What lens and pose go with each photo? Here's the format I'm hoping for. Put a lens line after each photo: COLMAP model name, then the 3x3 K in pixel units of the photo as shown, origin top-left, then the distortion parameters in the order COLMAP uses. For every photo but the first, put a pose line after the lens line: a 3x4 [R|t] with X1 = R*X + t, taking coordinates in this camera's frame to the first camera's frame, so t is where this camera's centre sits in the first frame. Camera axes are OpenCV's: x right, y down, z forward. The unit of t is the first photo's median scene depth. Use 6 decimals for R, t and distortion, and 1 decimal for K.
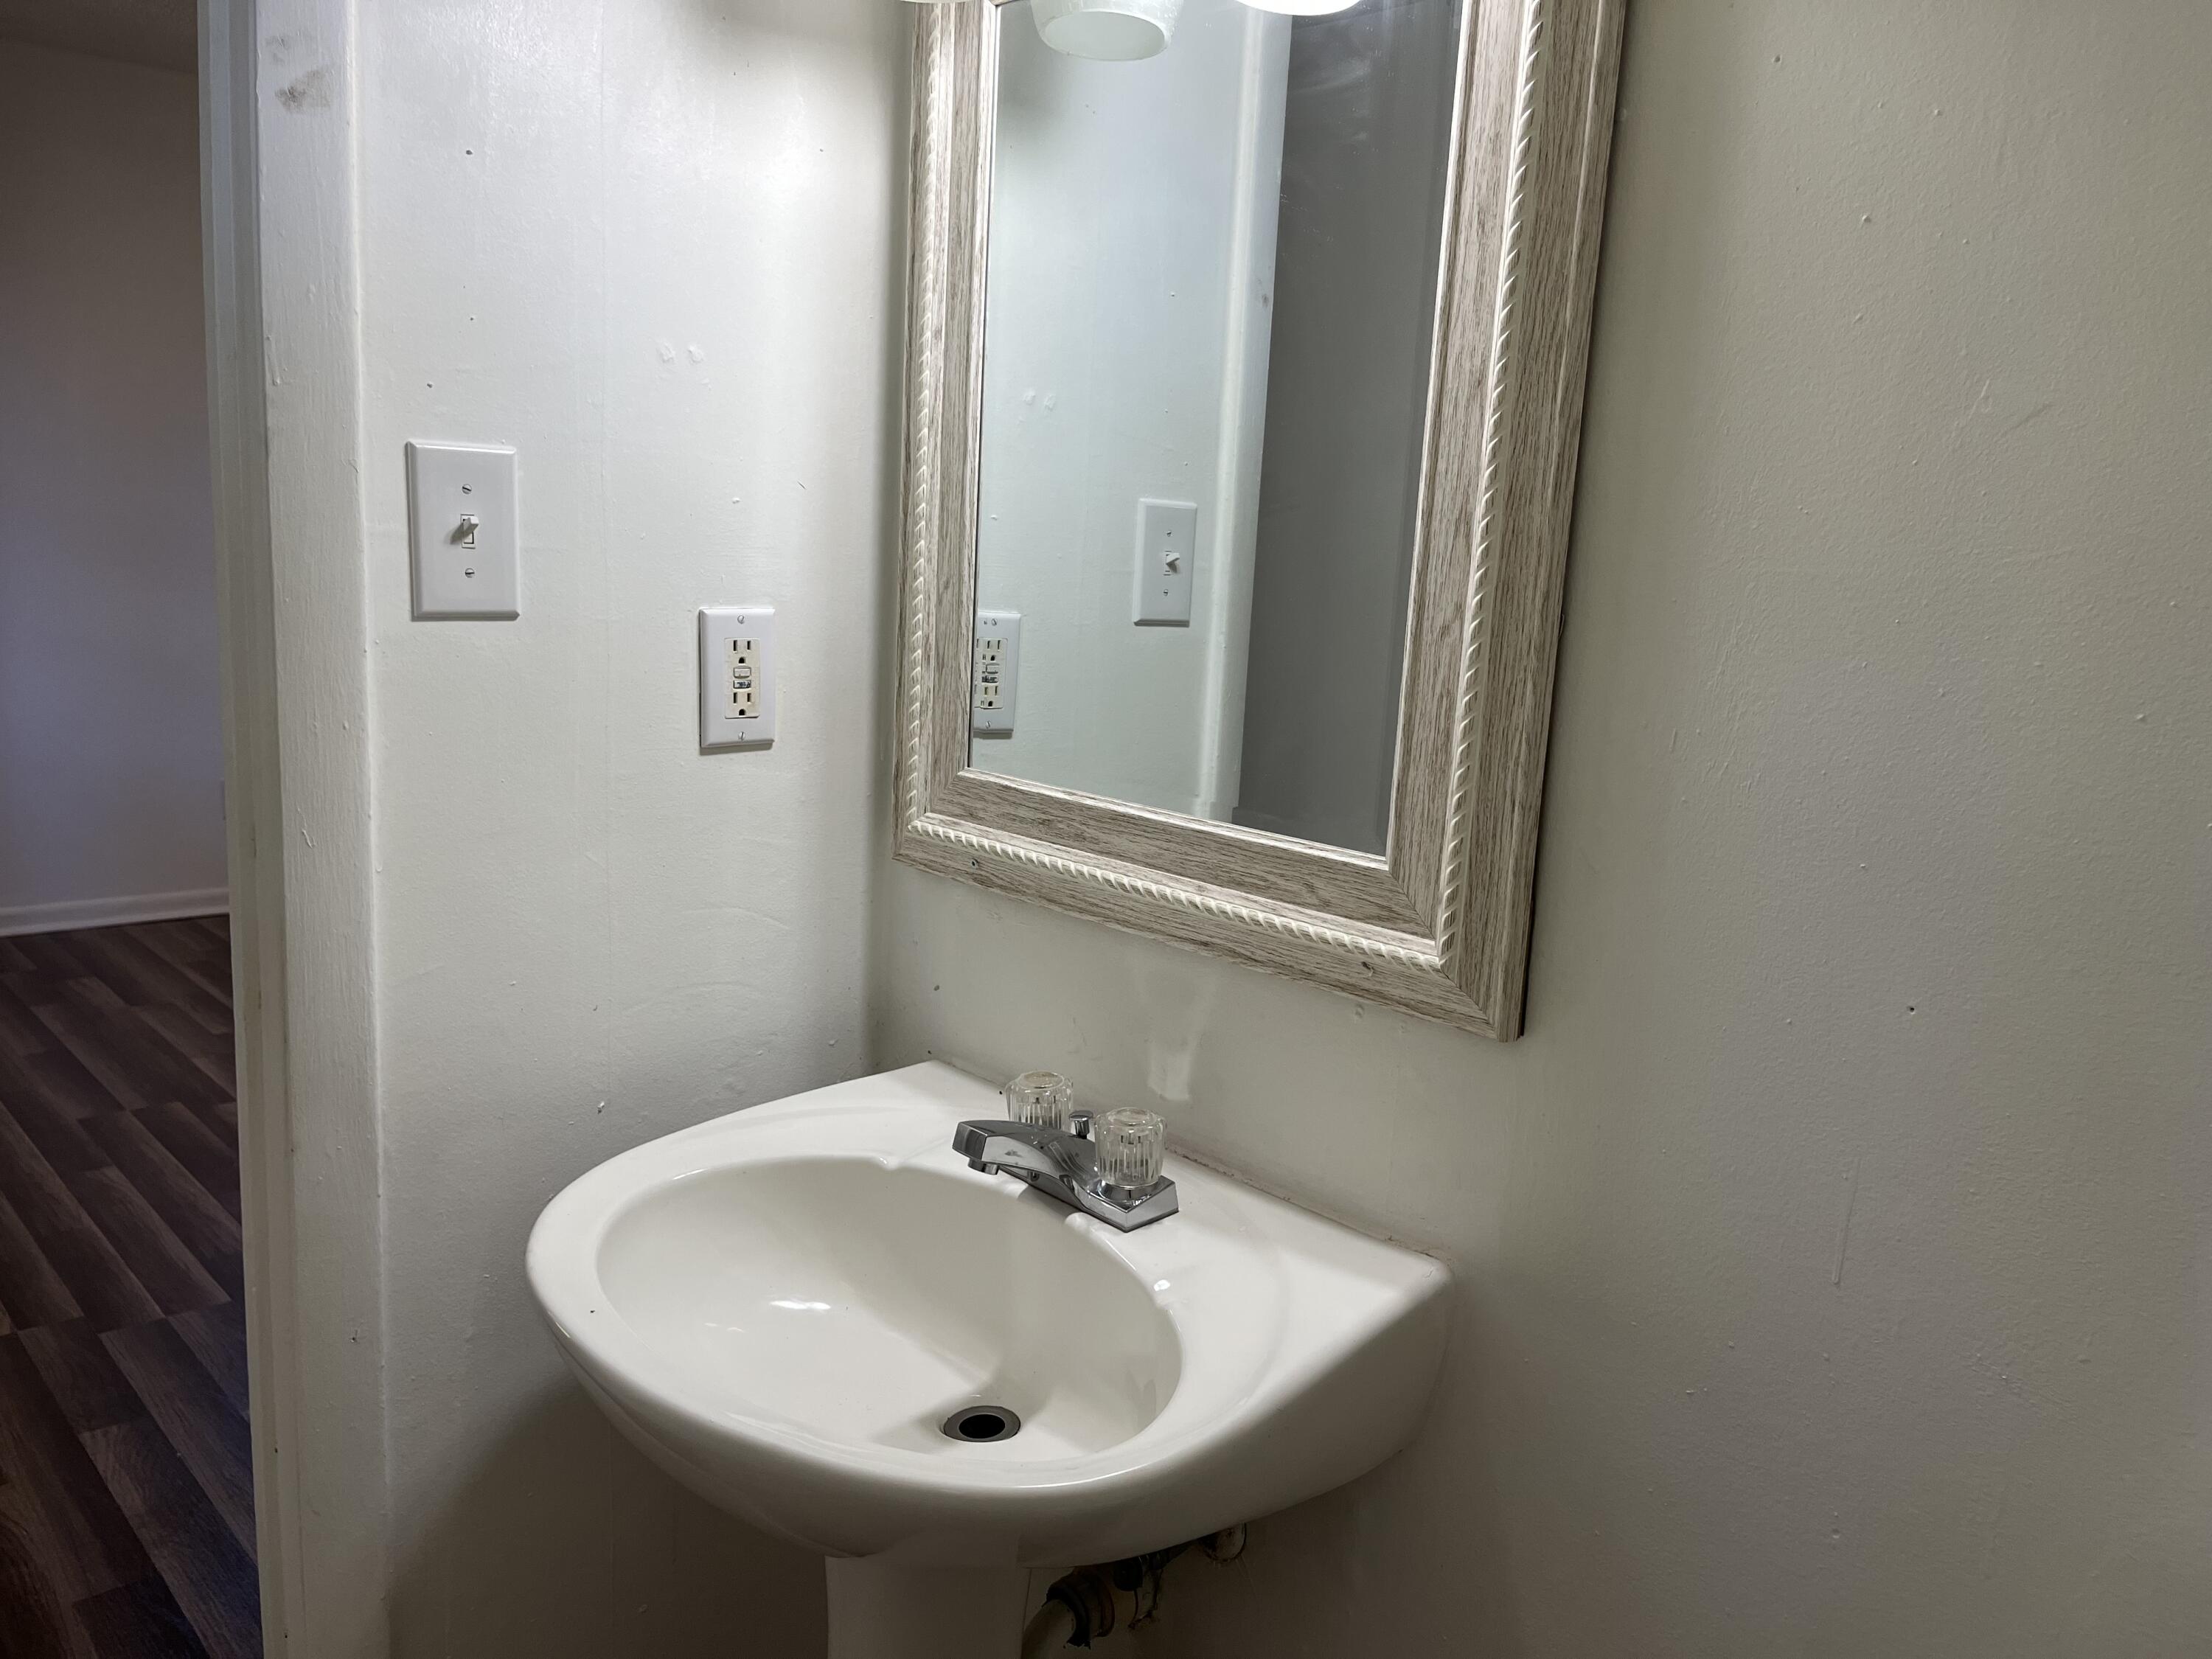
lens RADIAL K [[1695.3, 0, 1107.0], [0, 1695.3, 845.8], [0, 0, 1]] dist [0.066002, -0.089132]
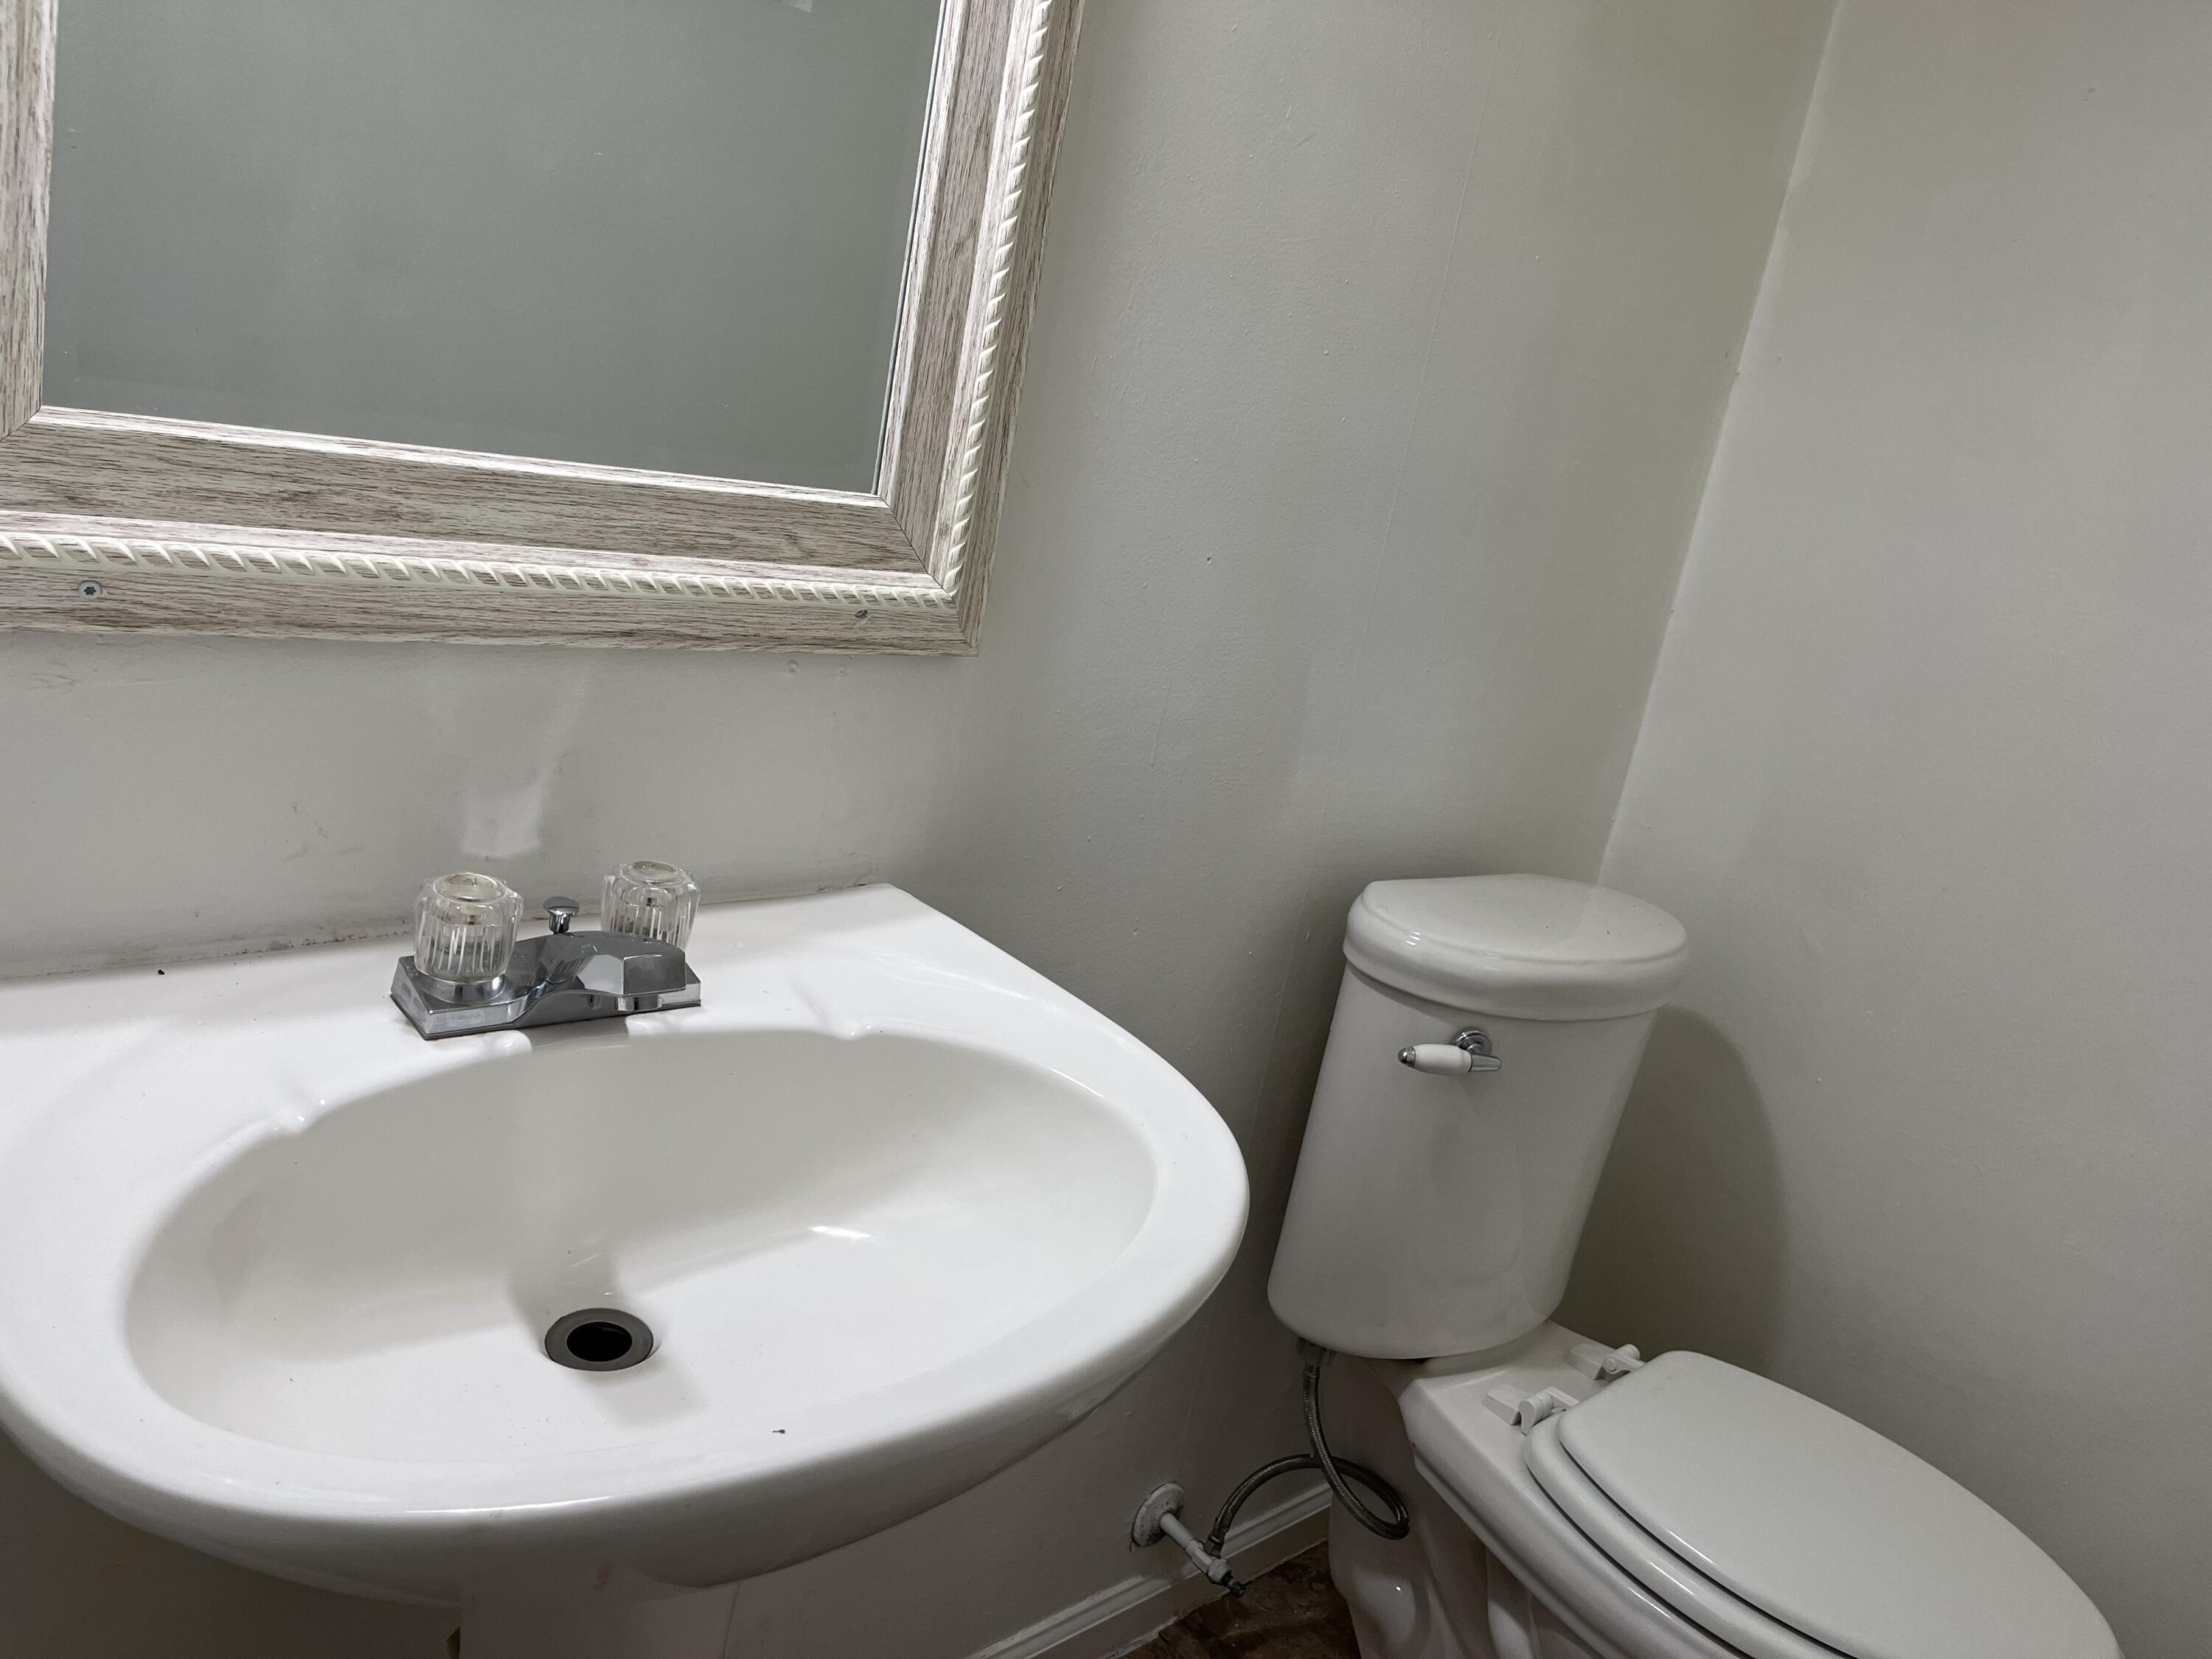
lens RADIAL K [[1695.3, 0, 1110.2], [0, 1695.3, 819.0], [0, 0, 1]] dist [0.066002, -0.089132]
pose [[0.023093, -0.298821, 0.954030, -0.749403], [0.012053, 0.954298, 0.298613, -0.096461], [-0.999661, 0.004603, 0.025639, 0.816798]]
